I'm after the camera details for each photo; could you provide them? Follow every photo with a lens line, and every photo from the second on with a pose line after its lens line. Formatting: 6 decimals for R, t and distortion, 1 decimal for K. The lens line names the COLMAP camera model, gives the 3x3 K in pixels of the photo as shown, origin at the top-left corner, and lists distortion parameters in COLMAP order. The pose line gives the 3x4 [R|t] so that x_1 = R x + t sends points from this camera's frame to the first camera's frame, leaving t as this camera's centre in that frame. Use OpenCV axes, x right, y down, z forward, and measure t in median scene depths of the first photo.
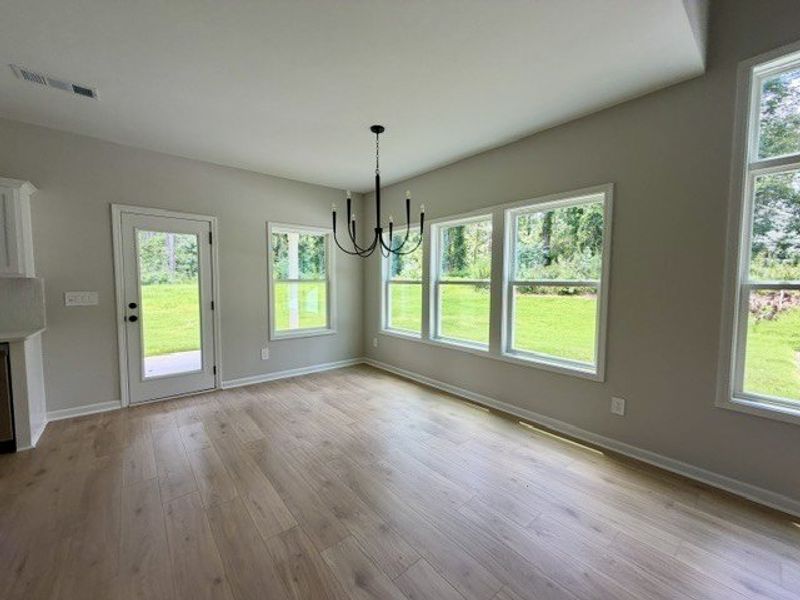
lens RADIAL K [[326.8, 0, 398.6], [0, 326.8, 300.7], [0, 0, 1]] dist [0.001565, -0.000646]
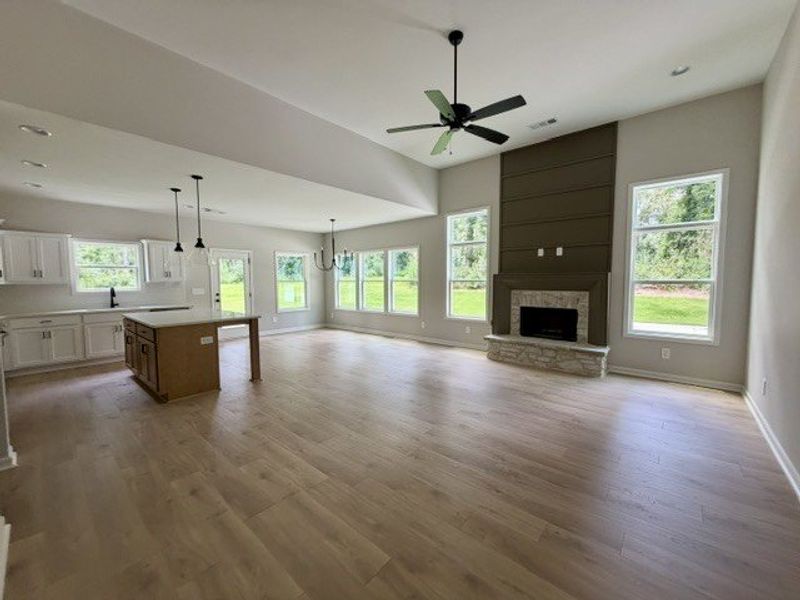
lens RADIAL K [[326.8, 0, 401.1], [0, 326.8, 300.2], [0, 0, 1]] dist [0.001565, -0.000646]
pose [[0.988071, -0.023322, 0.152225, 0.037365], [0.023106, 0.999728, 0.003189, 0.056011], [-0.152258, 0.000367, 0.988341, -0.997887]]
